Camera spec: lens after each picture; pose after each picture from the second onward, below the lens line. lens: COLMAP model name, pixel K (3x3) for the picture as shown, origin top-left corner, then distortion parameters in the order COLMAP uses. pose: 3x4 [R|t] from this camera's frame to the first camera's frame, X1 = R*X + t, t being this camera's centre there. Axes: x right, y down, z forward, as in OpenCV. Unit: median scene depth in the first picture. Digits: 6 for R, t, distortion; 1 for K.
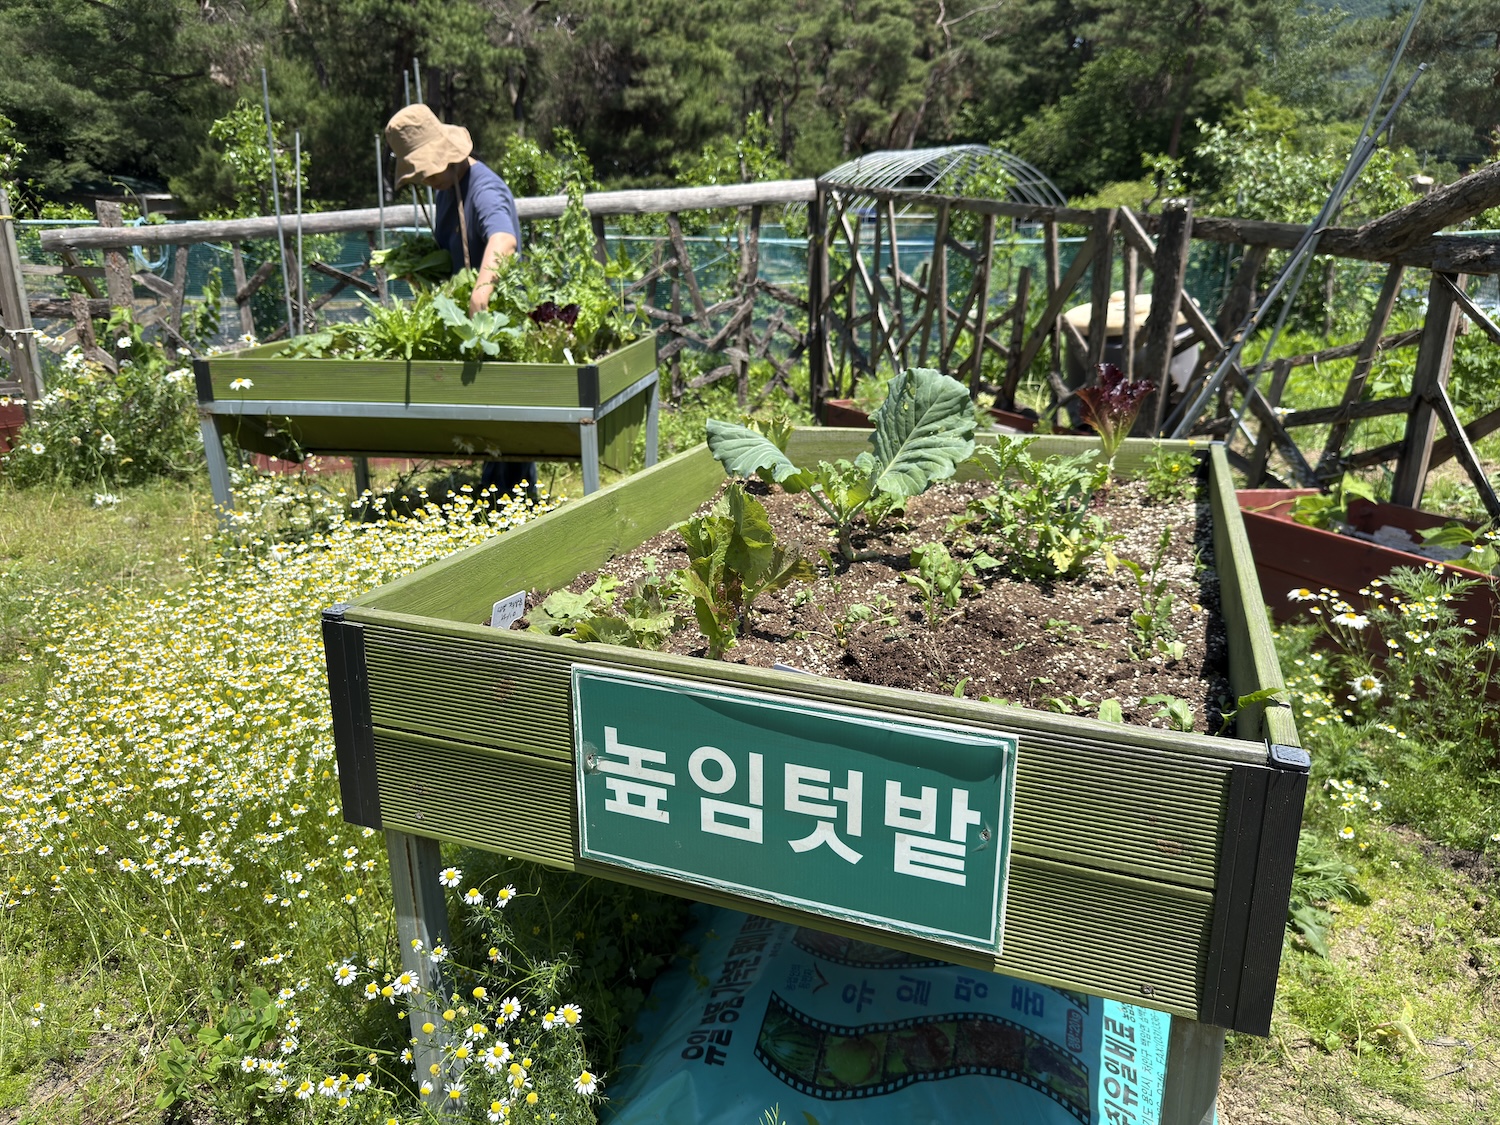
lens RADIAL K [[1077.7, 0, 749.8], [0, 1077.7, 564.8], [0, 0, 1]] dist [-0.005097, -0.006717]
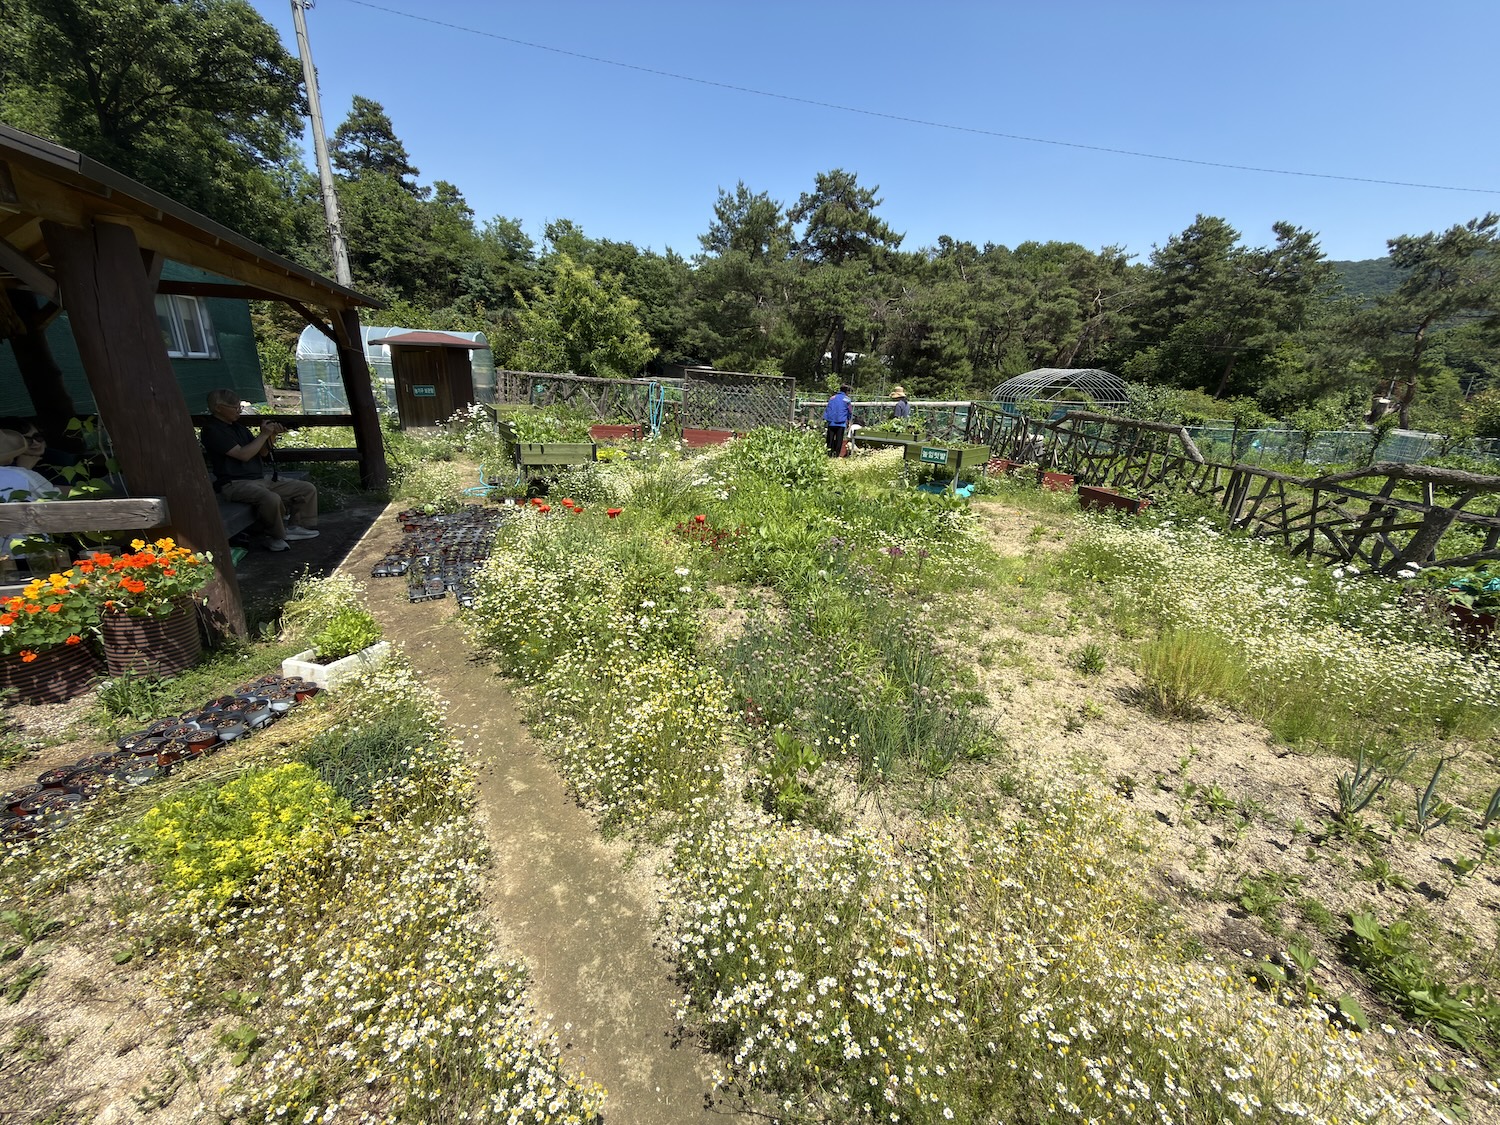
lens RADIAL K [[597.0, 0, 755.6], [0, 597.0, 561.8], [0, 0, 1]] dist [0.003534, 0.000157]
pose [[0.938546, 0.155200, -0.308294, 0.012084], [-0.161710, 0.986828, 0.004488, 0.051395], [0.304930, 0.045642, 0.951281, -0.194390]]
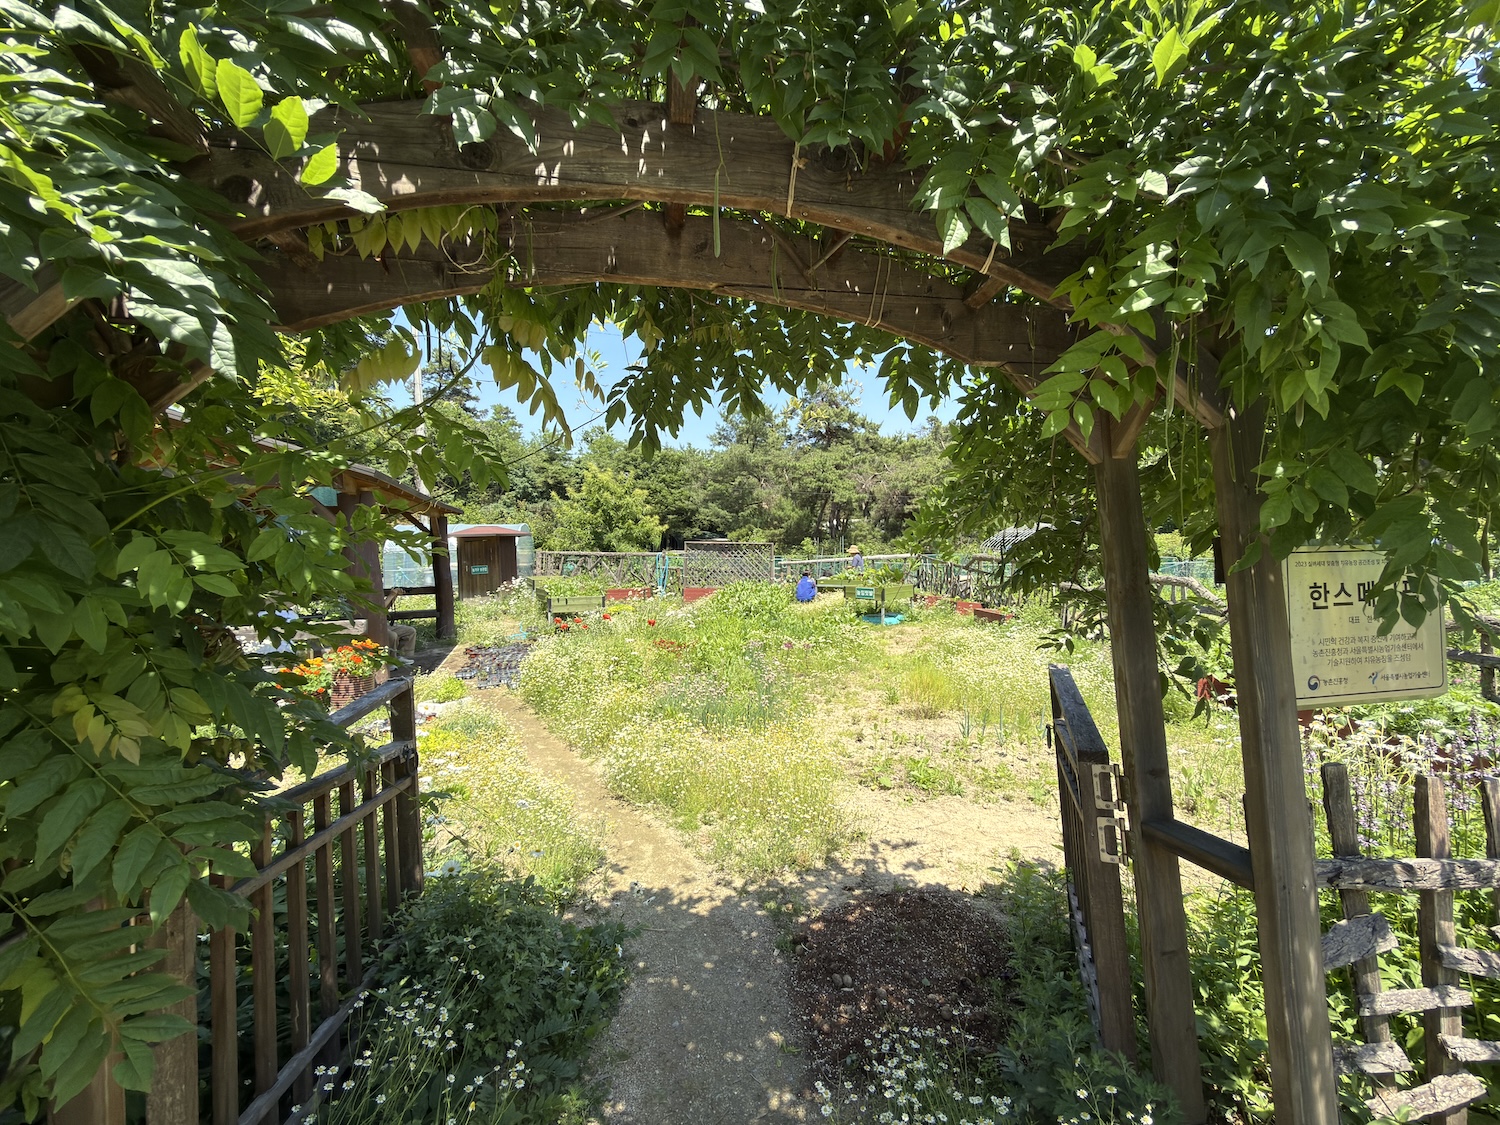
lens RADIAL K [[597.0, 0, 755.1], [0, 597.0, 563.9], [0, 0, 1]] dist [0.003534, 0.000157]
pose [[0.927444, 0.013546, -0.373716, 0.055914], [-0.116540, 0.960047, -0.254418, 0.067678], [0.355339, 0.279511, 0.891969, -0.242131]]
